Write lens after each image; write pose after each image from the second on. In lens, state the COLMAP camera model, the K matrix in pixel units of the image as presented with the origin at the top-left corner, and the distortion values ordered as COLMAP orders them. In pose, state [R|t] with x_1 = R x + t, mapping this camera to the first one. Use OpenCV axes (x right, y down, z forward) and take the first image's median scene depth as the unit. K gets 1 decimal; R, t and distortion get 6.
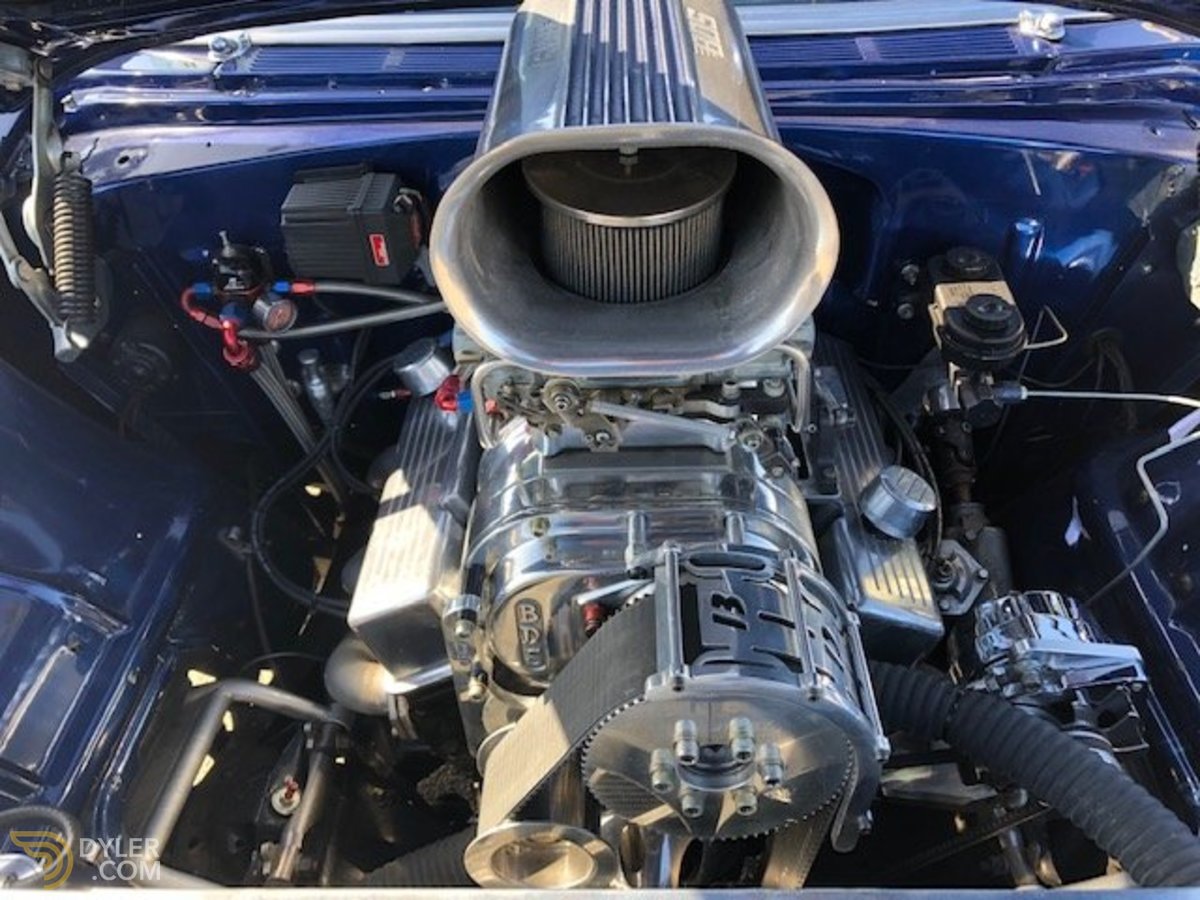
lens RADIAL K [[986.8, 0, 600.0], [0, 986.8, 450.0], [0, 0, 1]] dist [0.004180, 0.002593]
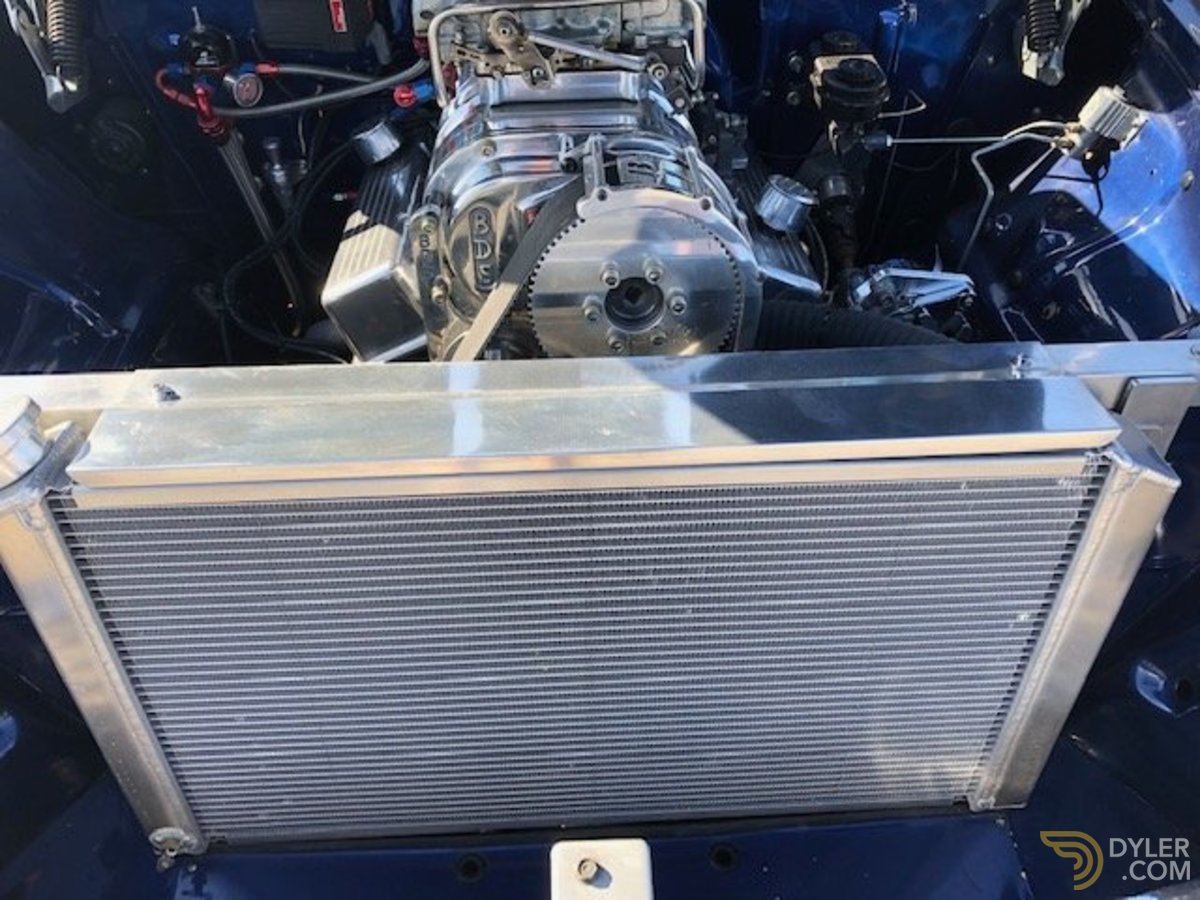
lens RADIAL K [[968.4, 0, 600.0], [0, 968.4, 450.0], [0, 0, 1]] dist [-0.004144, 0.009912]
pose [[0.997096, -0.021270, 0.073119, -0.012523], [0.021608, 0.999759, -0.003837, 0.307749], [-0.073020, 0.005405, 0.997316, -0.138261]]
